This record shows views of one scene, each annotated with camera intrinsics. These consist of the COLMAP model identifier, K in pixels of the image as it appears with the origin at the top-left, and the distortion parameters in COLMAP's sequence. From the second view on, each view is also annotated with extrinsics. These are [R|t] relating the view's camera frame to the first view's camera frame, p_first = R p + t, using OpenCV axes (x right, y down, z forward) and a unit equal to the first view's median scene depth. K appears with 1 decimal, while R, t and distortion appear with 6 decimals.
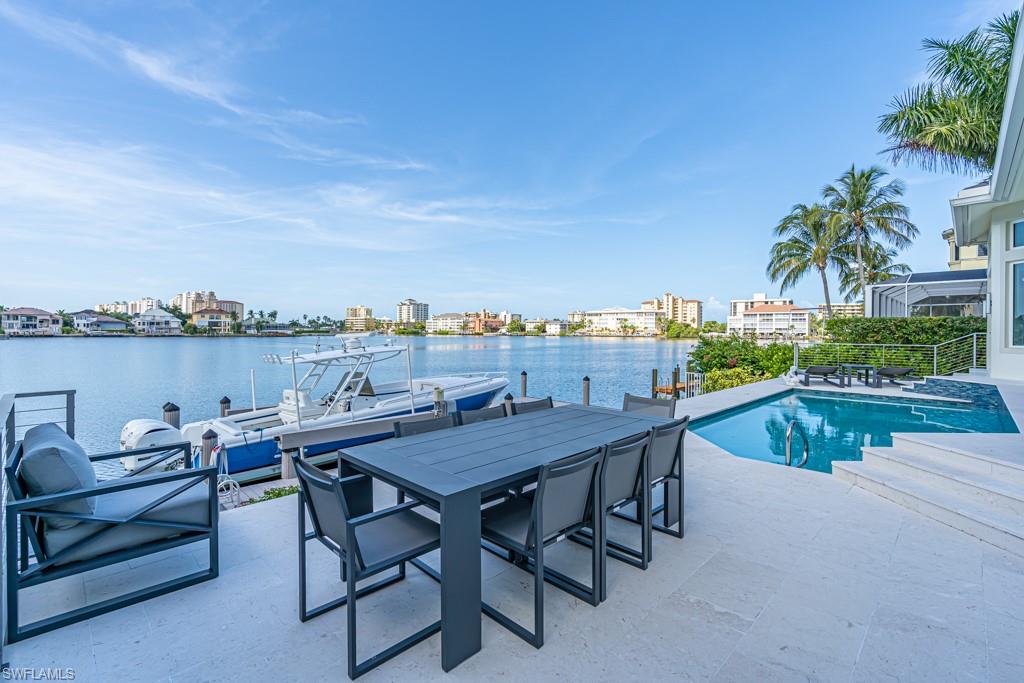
lens RADIAL K [[467.9, 0, 507.4], [0, 467.9, 332.4], [0, 0, 1]] dist [-0.001501, 0.000086]
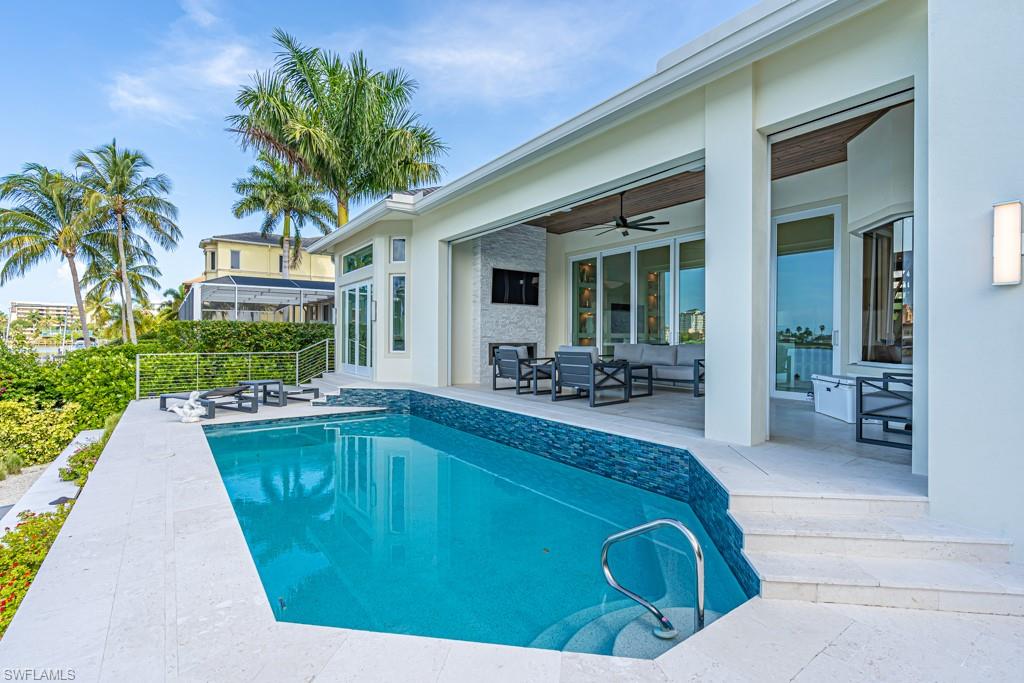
lens RADIAL K [[467.4, 0, 506.3], [0, 467.4, 339.0], [0, 0, 1]] dist [-0.002633, 0.000338]
pose [[0.158414, -0.008200, 0.987339, 0.012739], [0.001681, 0.999966, 0.008035, -0.002139], [-0.987371, 0.000387, 0.158423, 0.165782]]
